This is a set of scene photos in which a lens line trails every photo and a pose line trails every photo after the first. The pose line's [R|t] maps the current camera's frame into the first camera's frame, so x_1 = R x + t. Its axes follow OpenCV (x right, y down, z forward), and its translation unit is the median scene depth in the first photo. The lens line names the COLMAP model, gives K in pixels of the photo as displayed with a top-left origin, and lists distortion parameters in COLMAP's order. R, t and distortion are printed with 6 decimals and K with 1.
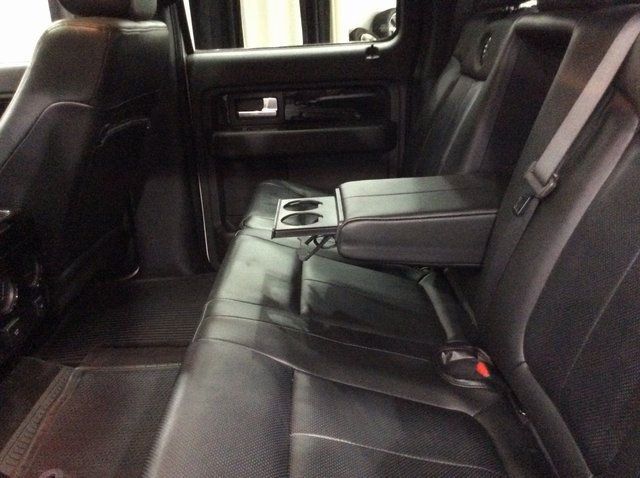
lens RADIAL K [[574.2, 0, 323.7], [0, 574.2, 239.9], [0, 0, 1]] dist [0.101399, -0.196125]
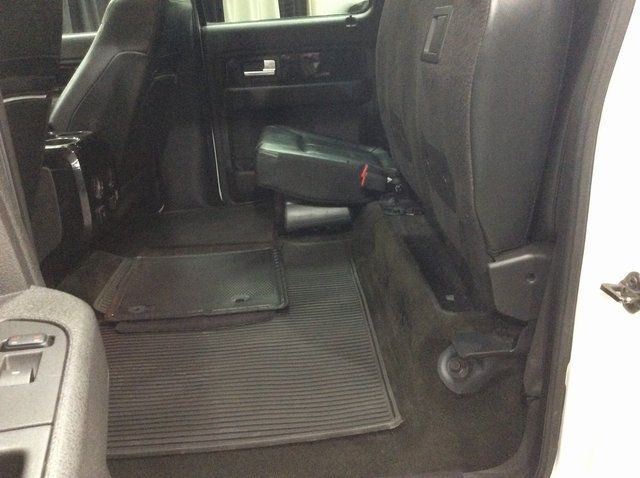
lens RADIAL K [[574.2, 0, 321.2], [0, 574.2, 241.0], [0, 0, 1]] dist [0.101399, -0.196125]
pose [[0.999176, -0.028333, 0.029054, -0.031217], [0.028166, 0.999584, 0.006136, 0.147349], [-0.029216, -0.005313, 0.999559, -0.263384]]
